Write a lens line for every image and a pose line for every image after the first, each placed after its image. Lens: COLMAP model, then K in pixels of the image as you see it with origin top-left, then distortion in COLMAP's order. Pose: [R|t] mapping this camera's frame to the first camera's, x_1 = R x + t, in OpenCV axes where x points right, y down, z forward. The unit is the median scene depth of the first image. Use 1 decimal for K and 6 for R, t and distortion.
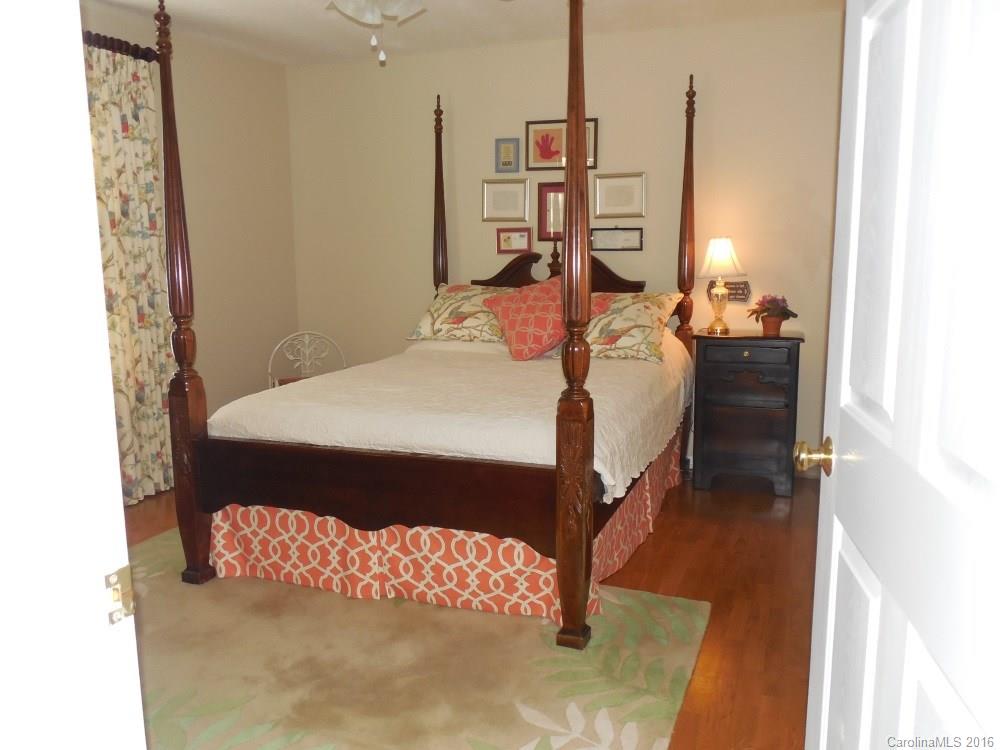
lens RADIAL K [[808.1, 0, 499.3], [0, 808.1, 374.2], [0, 0, 1]] dist [-0.027945, 0.011793]
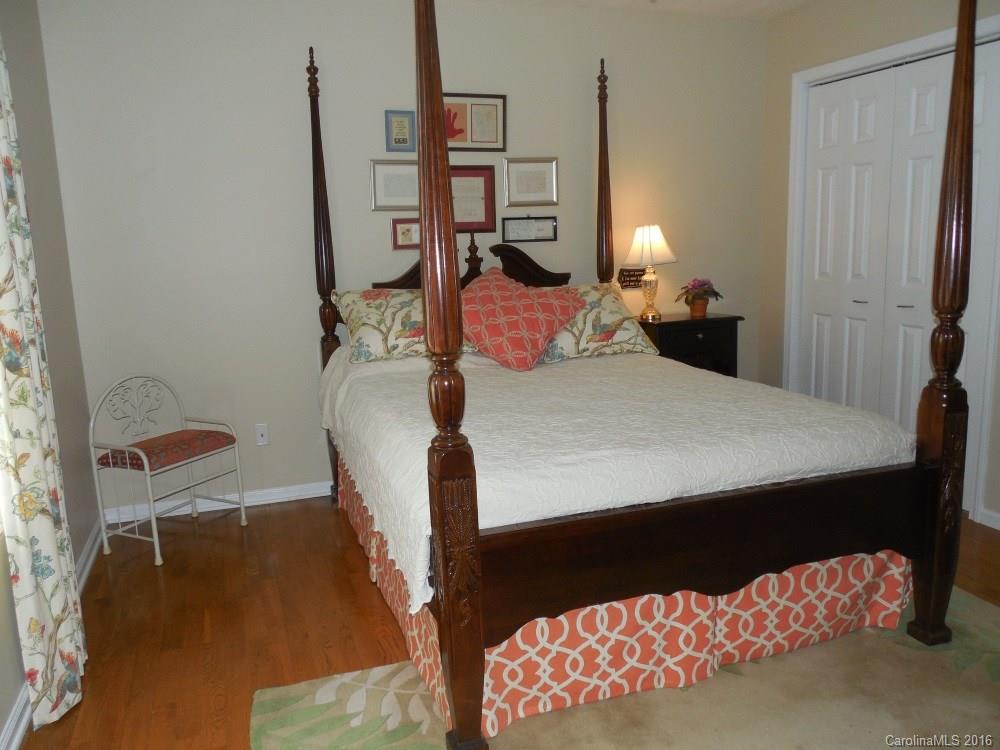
lens RADIAL K [[808.1, 0, 501.0], [0, 808.1, 377.0], [0, 0, 1]] dist [-0.027945, 0.011793]
pose [[0.769298, -0.130340, 0.625453, -0.491357], [0.124916, 0.990760, 0.052821, -0.053600], [-0.626559, 0.037494, 0.778472, 0.314210]]
